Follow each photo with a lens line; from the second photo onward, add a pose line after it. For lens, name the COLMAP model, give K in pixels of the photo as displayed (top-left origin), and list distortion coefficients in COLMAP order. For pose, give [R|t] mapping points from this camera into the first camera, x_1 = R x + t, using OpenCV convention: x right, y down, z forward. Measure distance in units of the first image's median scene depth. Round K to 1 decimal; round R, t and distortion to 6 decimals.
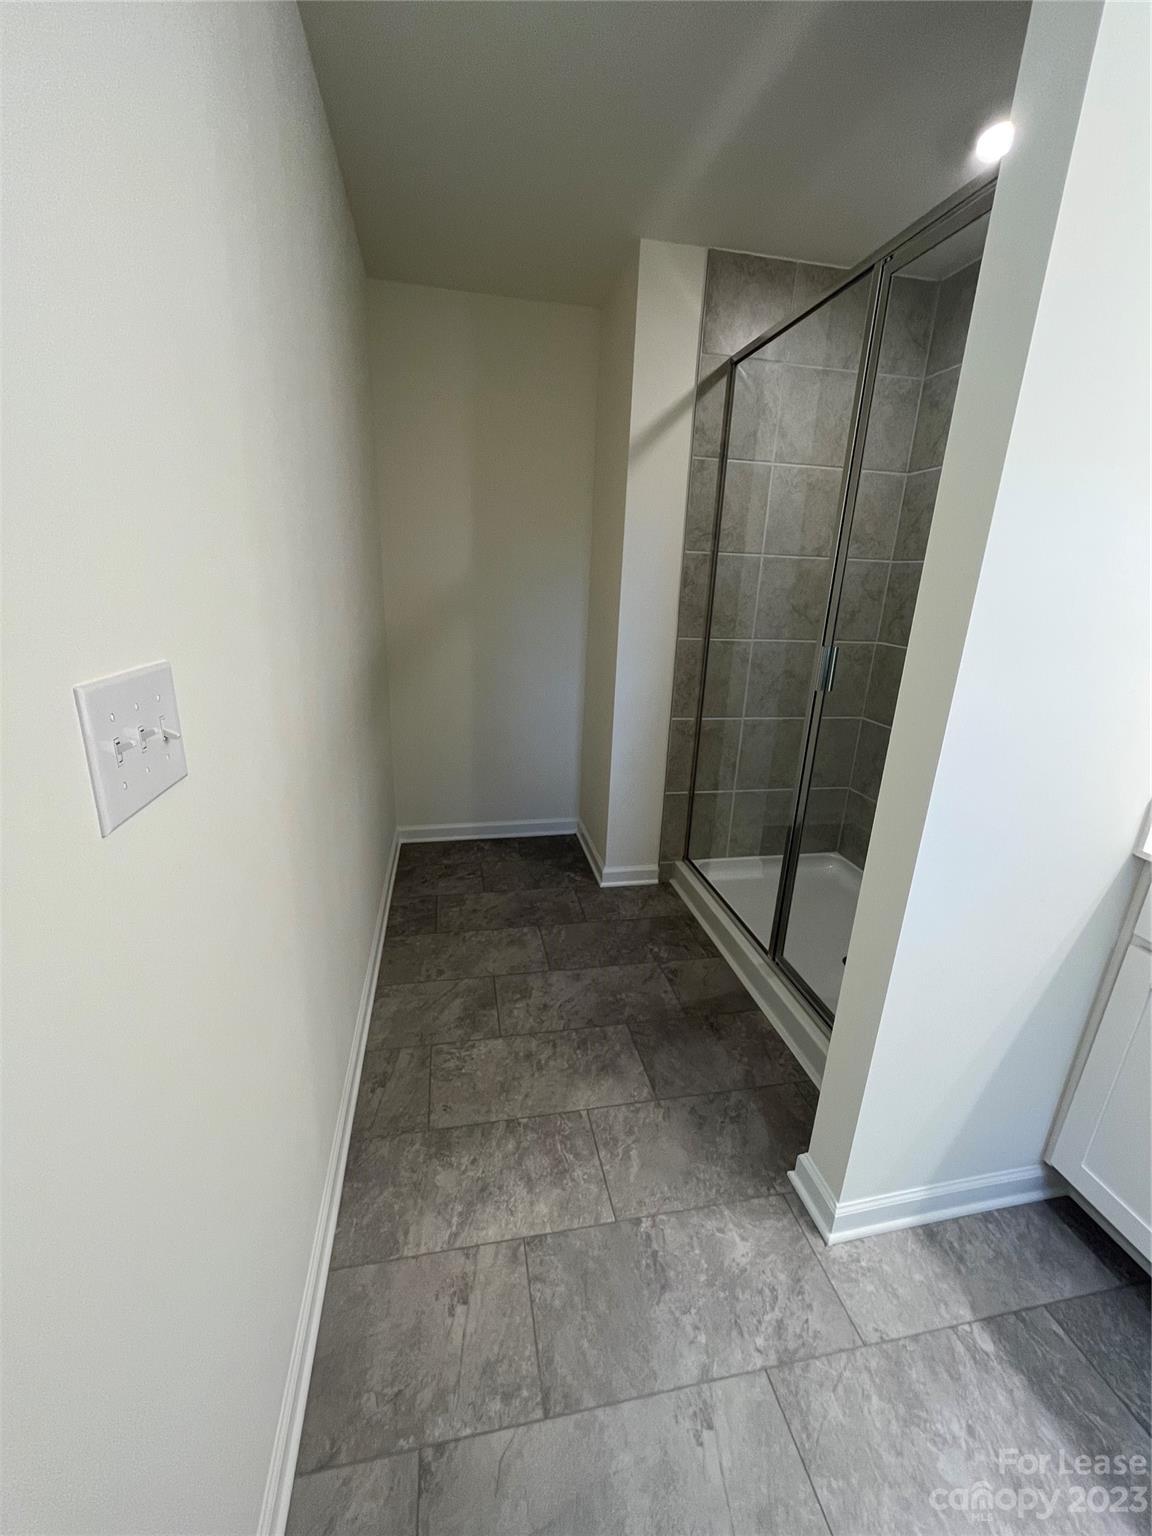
lens RADIAL K [[625.5, 0, 571.4], [0, 625.5, 772.8], [0, 0, 1]] dist [0.000049, -0.000354]
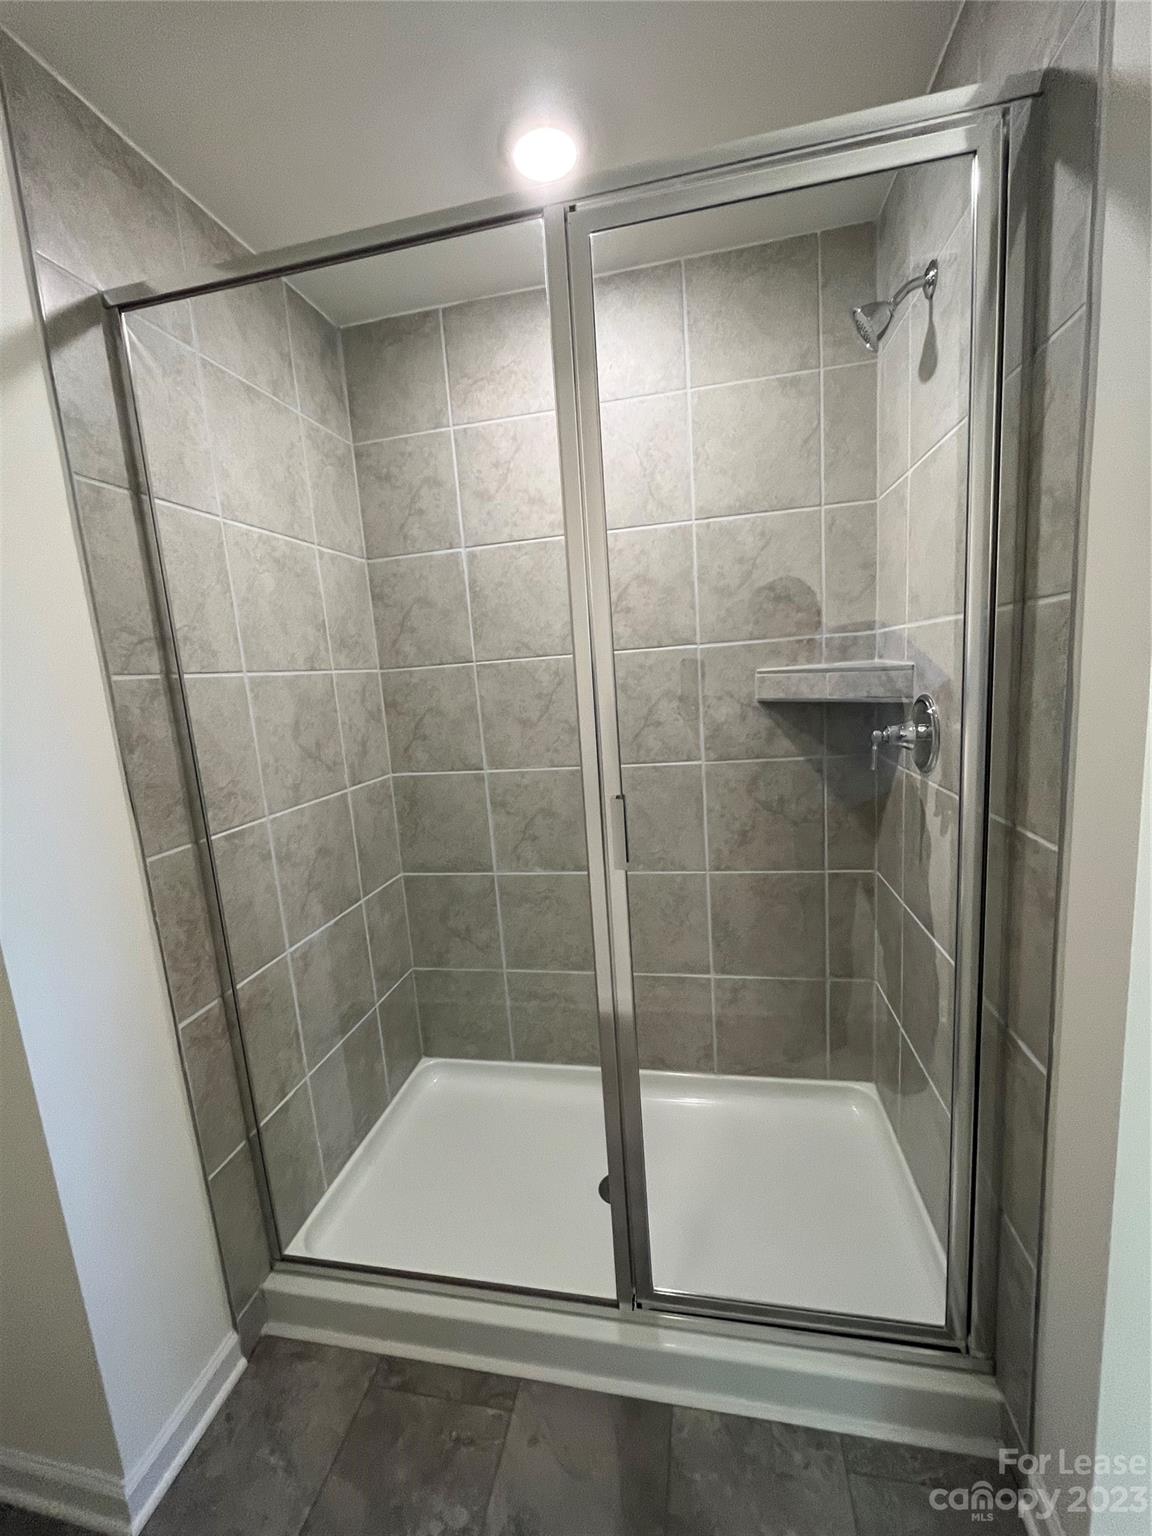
lens RADIAL K [[625.5, 0, 580.0], [0, 625.5, 768.4], [0, 0, 1]] dist [0.000049, -0.000354]
pose [[0.377075, -0.207785, 0.902574, -0.104586], [0.362808, 0.929768, 0.062472, -0.190698], [-0.852165, 0.303904, 0.425978, 0.517714]]
